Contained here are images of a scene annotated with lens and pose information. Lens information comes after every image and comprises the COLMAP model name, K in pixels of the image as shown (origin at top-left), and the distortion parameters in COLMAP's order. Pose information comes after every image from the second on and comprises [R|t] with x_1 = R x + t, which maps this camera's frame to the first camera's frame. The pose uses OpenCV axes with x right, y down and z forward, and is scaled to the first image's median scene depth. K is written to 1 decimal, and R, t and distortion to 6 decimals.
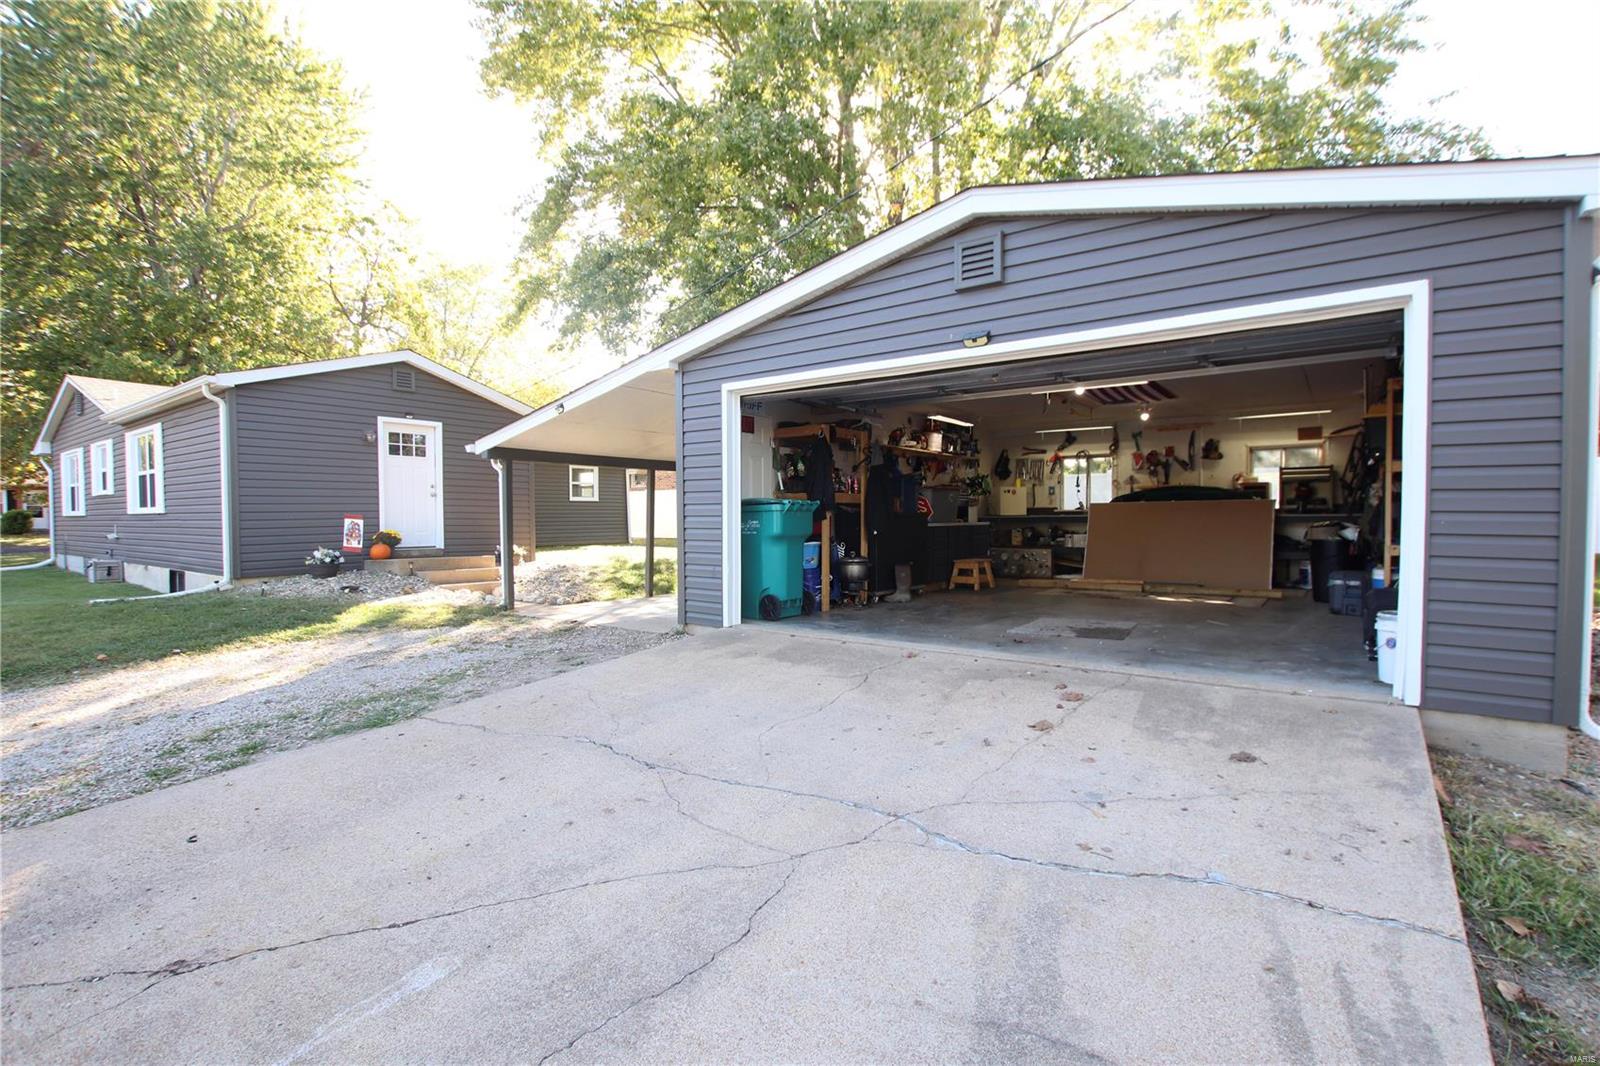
lens RADIAL K [[740.4, 0, 807.2], [0, 740.4, 537.2], [0, 0, 1]] dist [-0.029837, 0.002918]
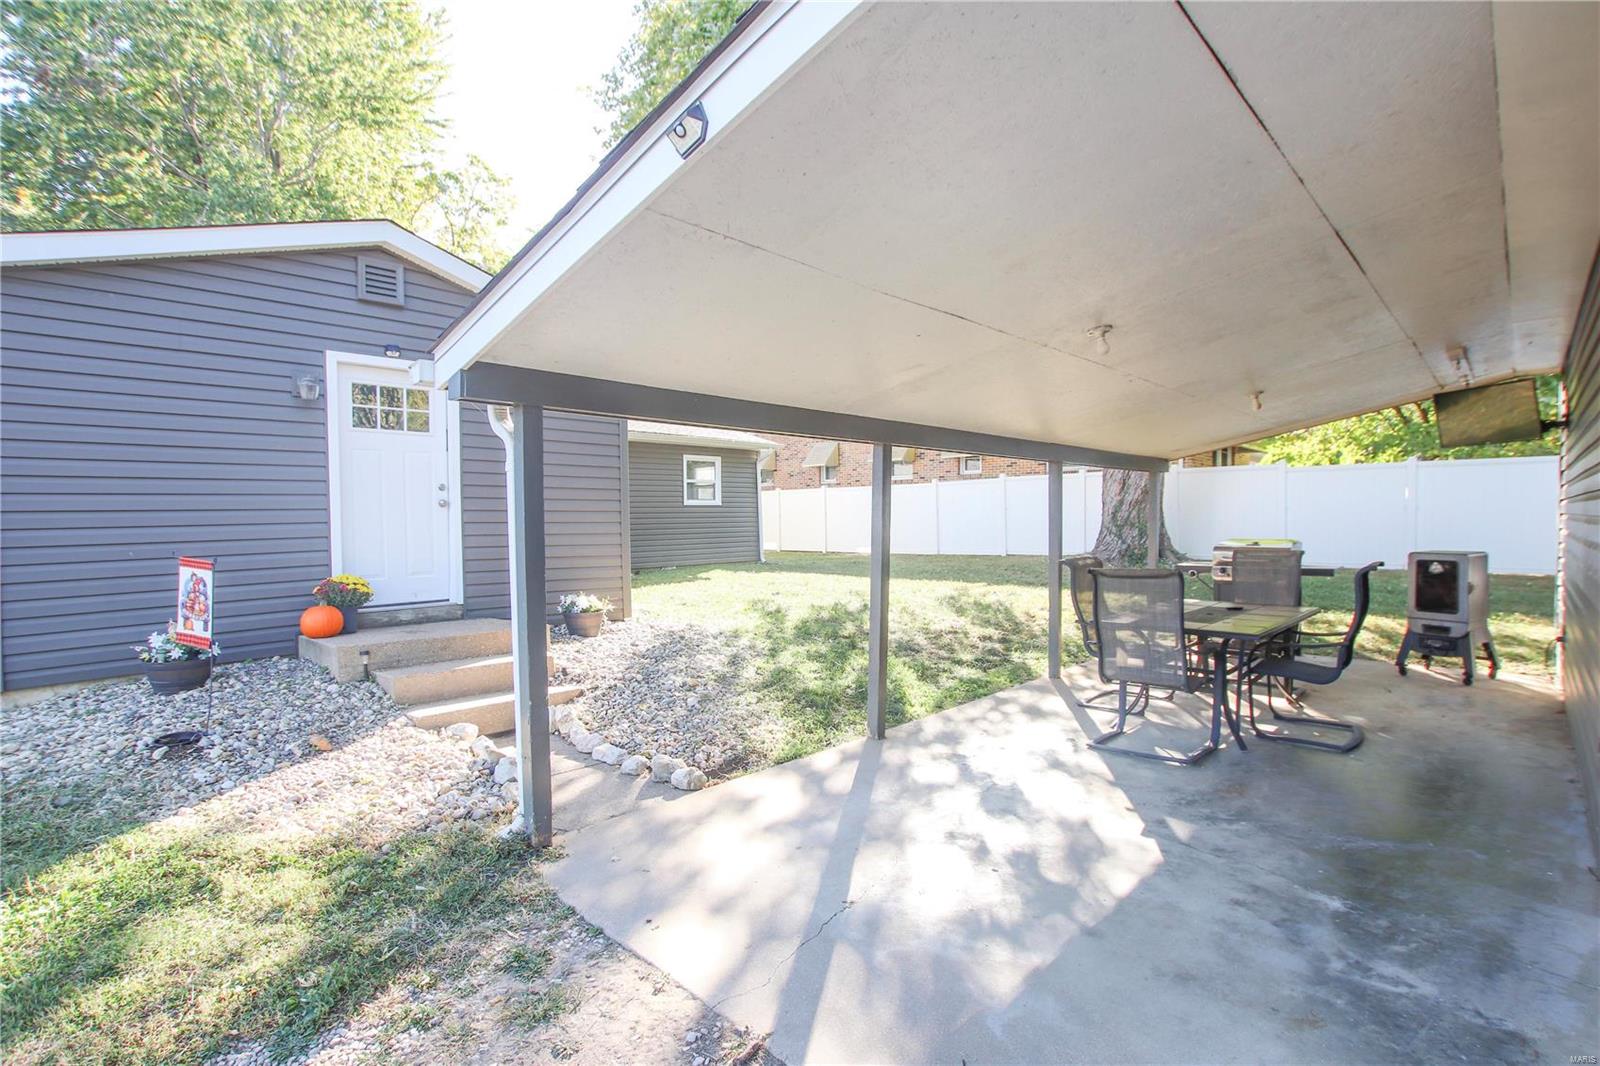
lens RADIAL K [[740.4, 0, 801.3], [0, 740.4, 540.7], [0, 0, 1]] dist [-0.029837, 0.002918]
pose [[0.989392, 0.001067, -0.145266, -0.181912], [0.000004, 0.999973, 0.007367, -0.035914], [0.145270, -0.007290, 0.989365, 0.531271]]
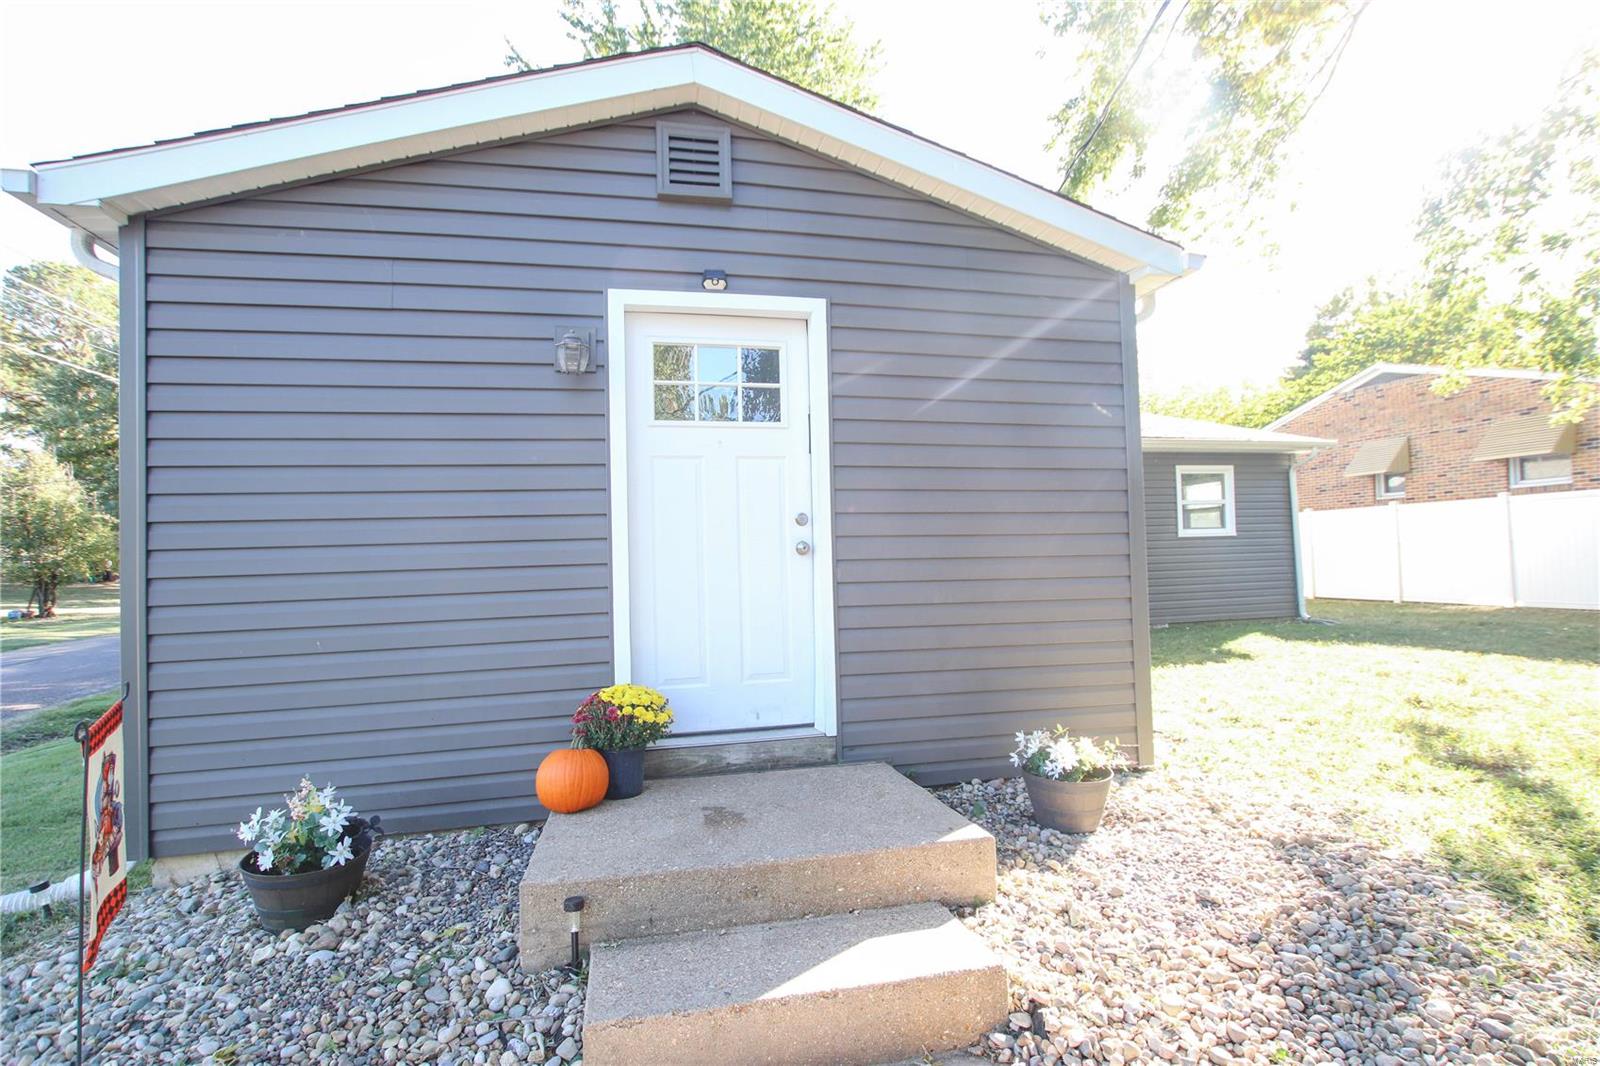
lens RADIAL K [[740.4, 0, 809.5], [0, 740.4, 538.9], [0, 0, 1]] dist [-0.029837, 0.002918]
pose [[0.753888, -0.031749, -0.656236, -0.325709], [0.005207, 0.999089, -0.042355, -0.050880], [0.656983, 0.028514, 0.753366, 0.810613]]
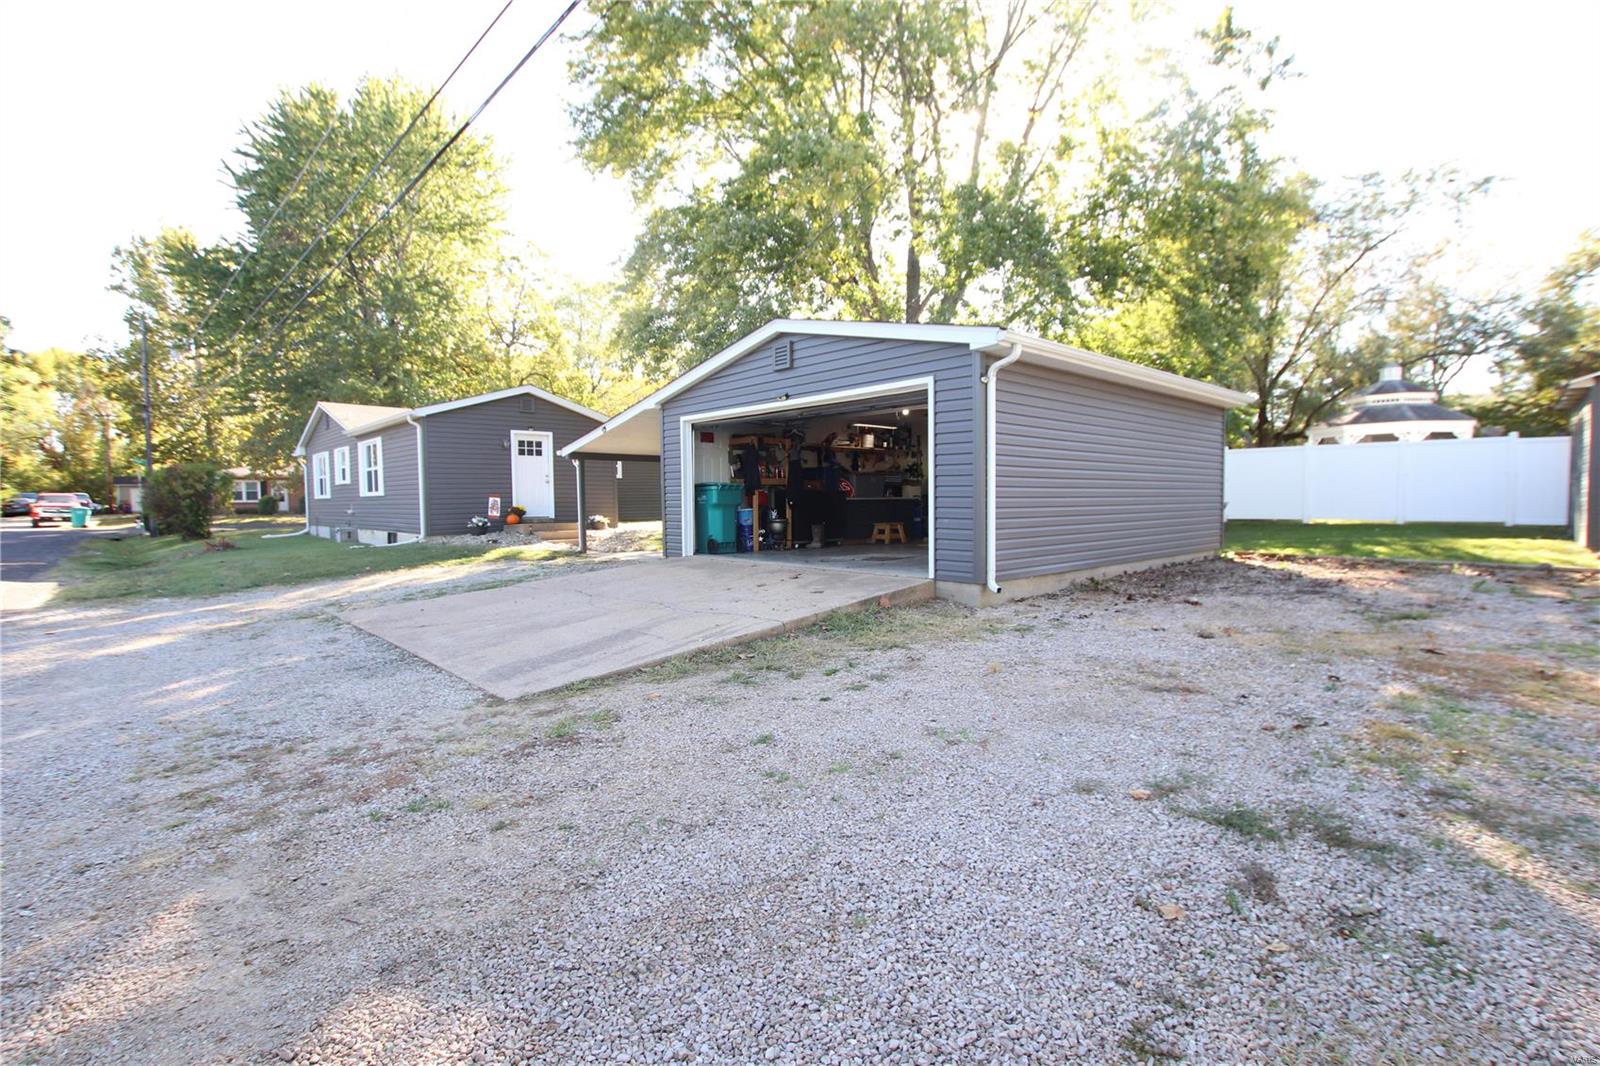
lens RADIAL K [[740.4, 0, 798.4], [0, 740.4, 532.8], [0, 0, 1]] dist [-0.029837, 0.002918]
pose [[0.982338, 0.002034, -0.187104, 0.271940], [0.001427, 0.999830, 0.018362, 0.018981], [0.187110, -0.018305, 0.982168, -0.372506]]
